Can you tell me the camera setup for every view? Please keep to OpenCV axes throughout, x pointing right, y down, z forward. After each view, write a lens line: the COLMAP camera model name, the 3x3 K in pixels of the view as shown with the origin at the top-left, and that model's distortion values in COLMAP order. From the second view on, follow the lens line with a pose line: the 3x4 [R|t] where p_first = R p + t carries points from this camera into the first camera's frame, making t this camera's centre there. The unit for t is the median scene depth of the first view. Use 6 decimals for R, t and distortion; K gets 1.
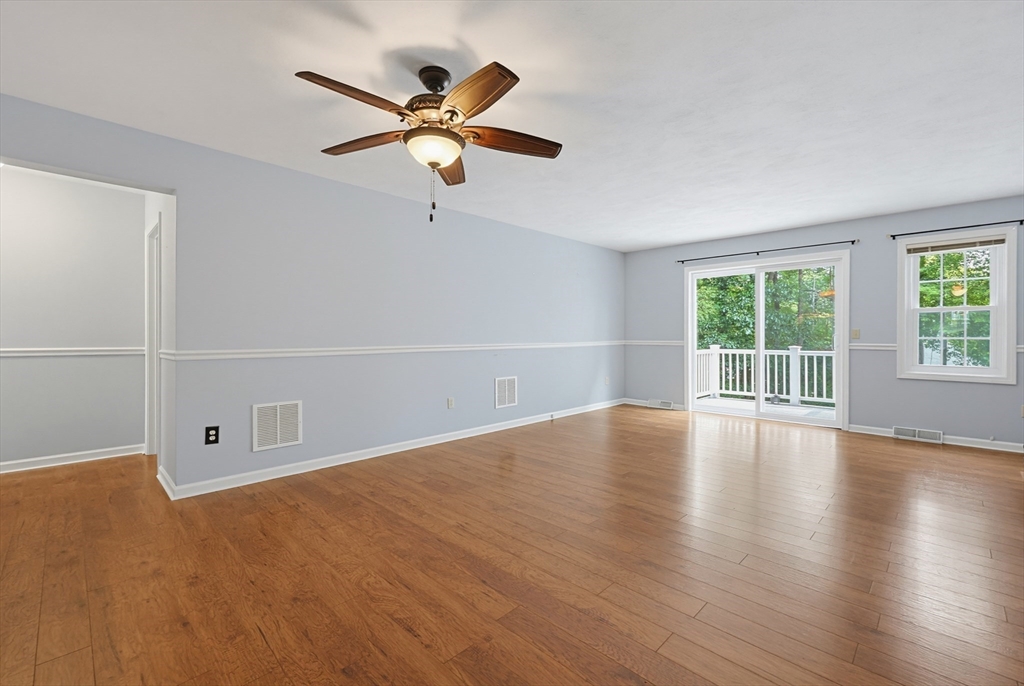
lens RADIAL K [[434.6, 0, 519.3], [0, 434.6, 337.3], [0, 0, 1]] dist [0.000794, -0.000196]
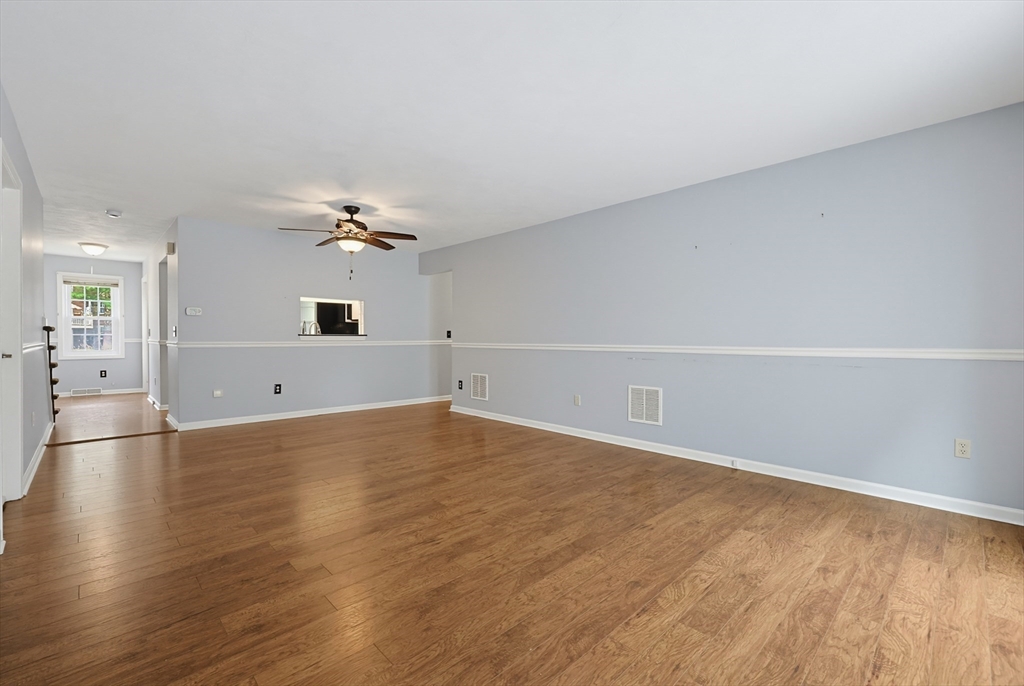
lens RADIAL K [[442.0, 0, 515.5], [0, 442.0, 353.4], [0, 0, 1]] dist [0.001240, 0.000431]
pose [[-0.031057, 0.035789, -0.998877, 0.820289], [-0.007065, 0.999326, 0.036025, 0.001677], [0.999493, 0.008176, -0.030783, 0.801247]]
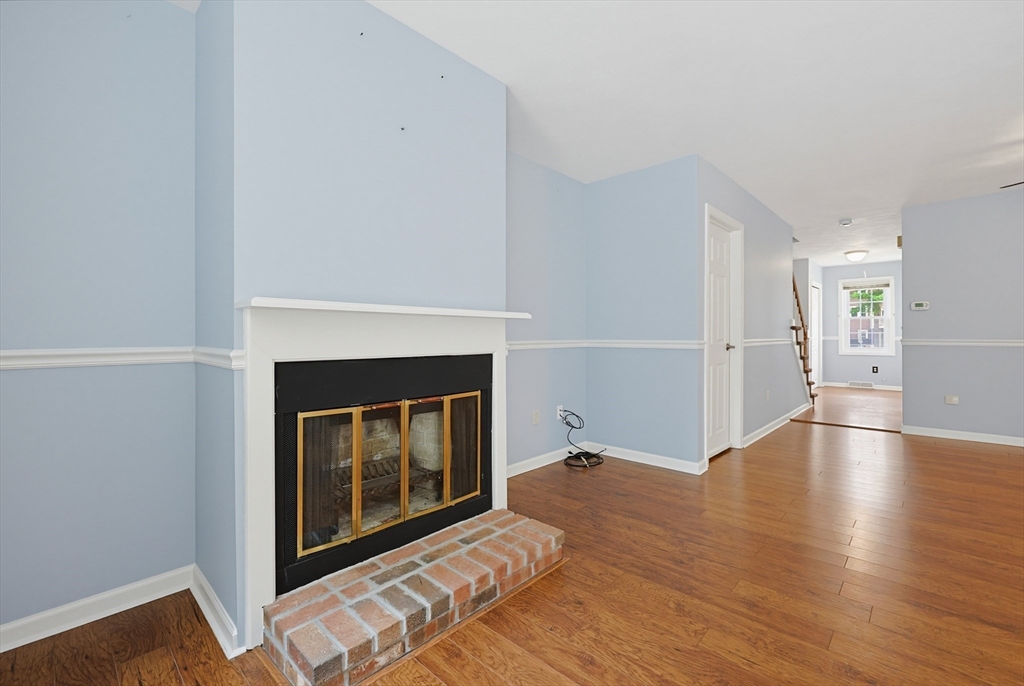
lens RADIAL K [[445.8, 0, 513.7], [0, 445.8, 327.6], [0, 0, 1]] dist [0.005080, 0.000401]
pose [[-0.999783, -0.000325, -0.020814, 0.701713], [-0.000025, 0.999896, -0.014395, 0.006346], [0.020816, -0.014391, -0.999680, 0.948064]]
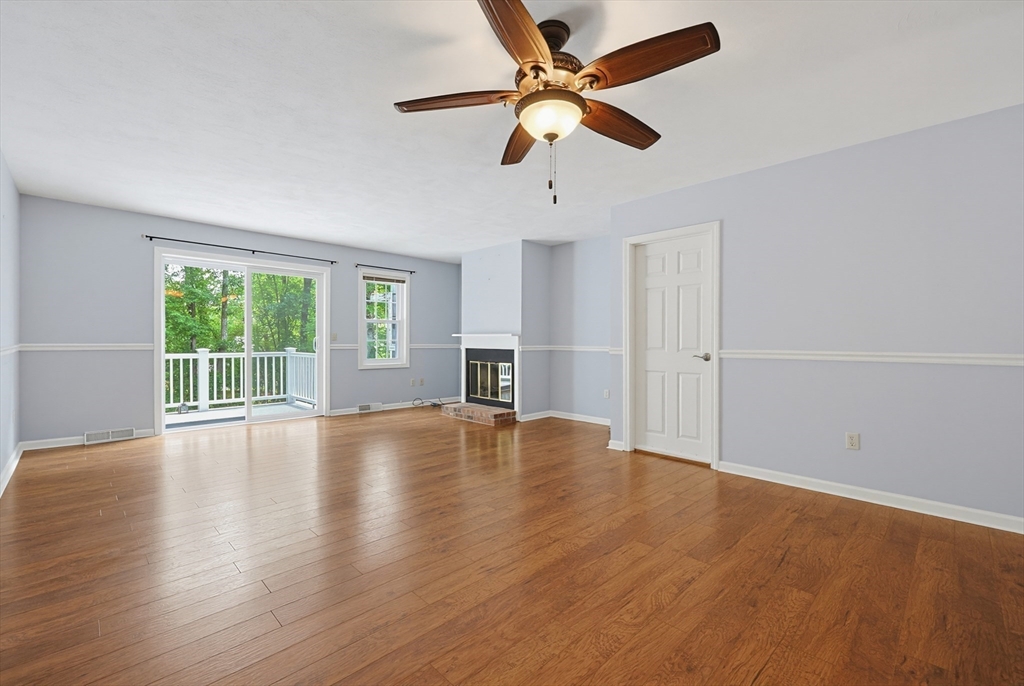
lens RADIAL K [[437.0, 0, 509.5], [0, 437.0, 342.1], [0, 0, 1]] dist [0.000158, 0.000353]
pose [[0.035101, -0.003576, 0.999377, -0.456423], [-0.000793, 0.999993, 0.003606, 0.002513], [-0.999383, -0.000919, 0.035098, 0.451267]]
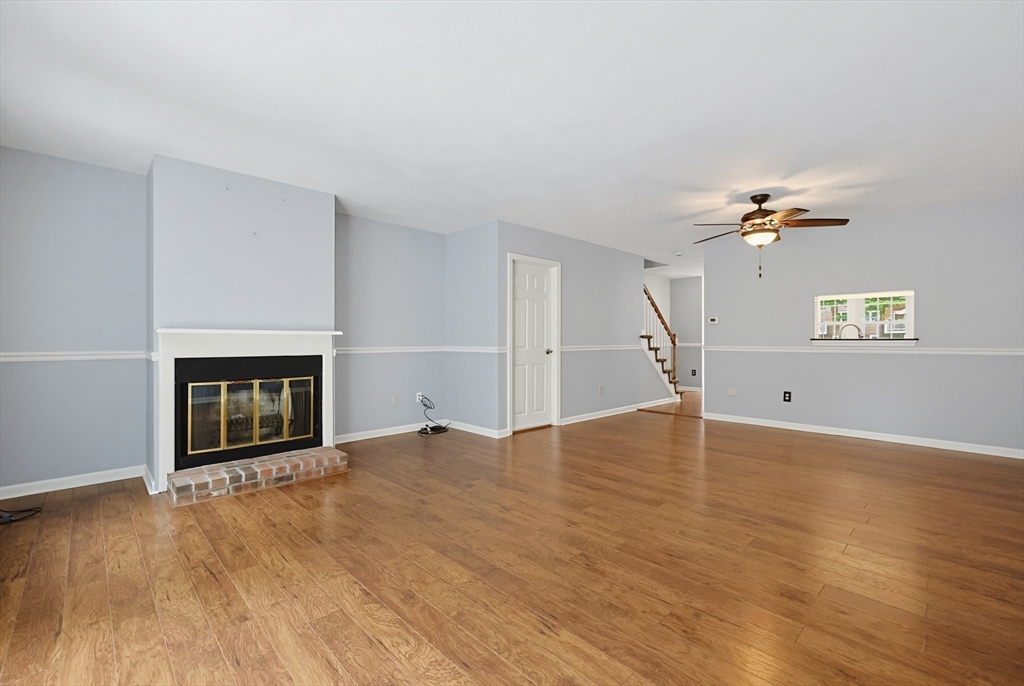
lens RADIAL K [[449.5, 0, 513.5], [0, 449.5, 345.2], [0, 0, 1]] dist [-0.001042, 0.000224]
pose [[-0.999279, -0.000816, 0.037952, 0.343330], [-0.000278, 0.999900, 0.014171, -0.002171], [-0.037960, 0.014150, -0.999179, 1.263391]]
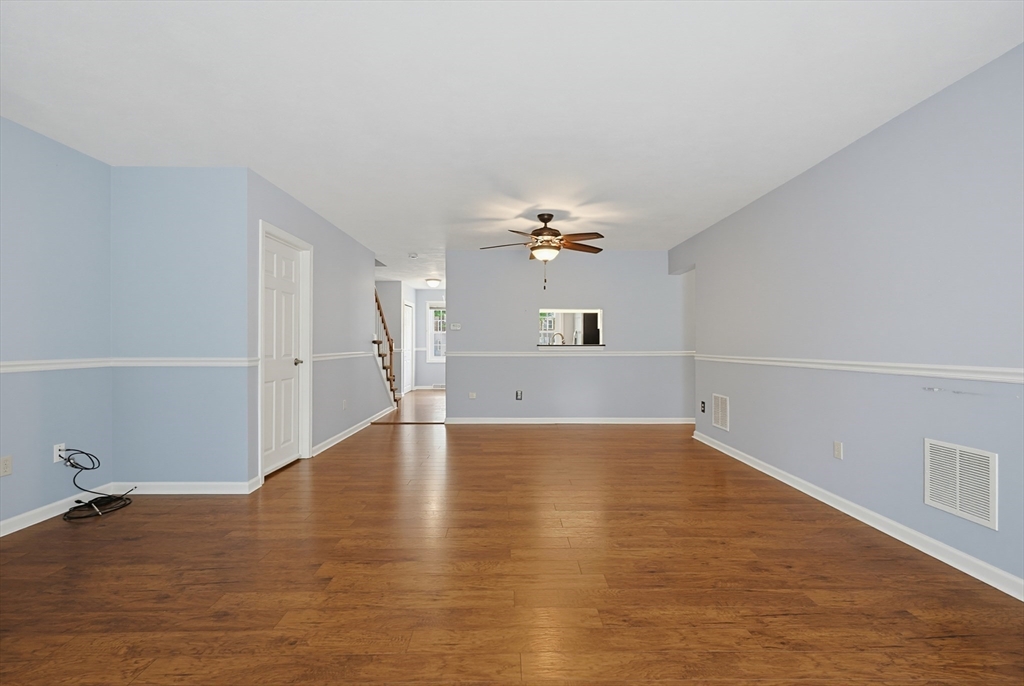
lens RADIAL K [[449.5, 0, 513.5], [0, 449.5, 345.2], [0, 0, 1]] dist [-0.001042, 0.000224]
pose [[-0.711450, 0.000992, -0.702736, 0.598857], [-0.002333, 0.999990, 0.003775, -0.005486], [0.702733, 0.004325, -0.711441, 1.027074]]
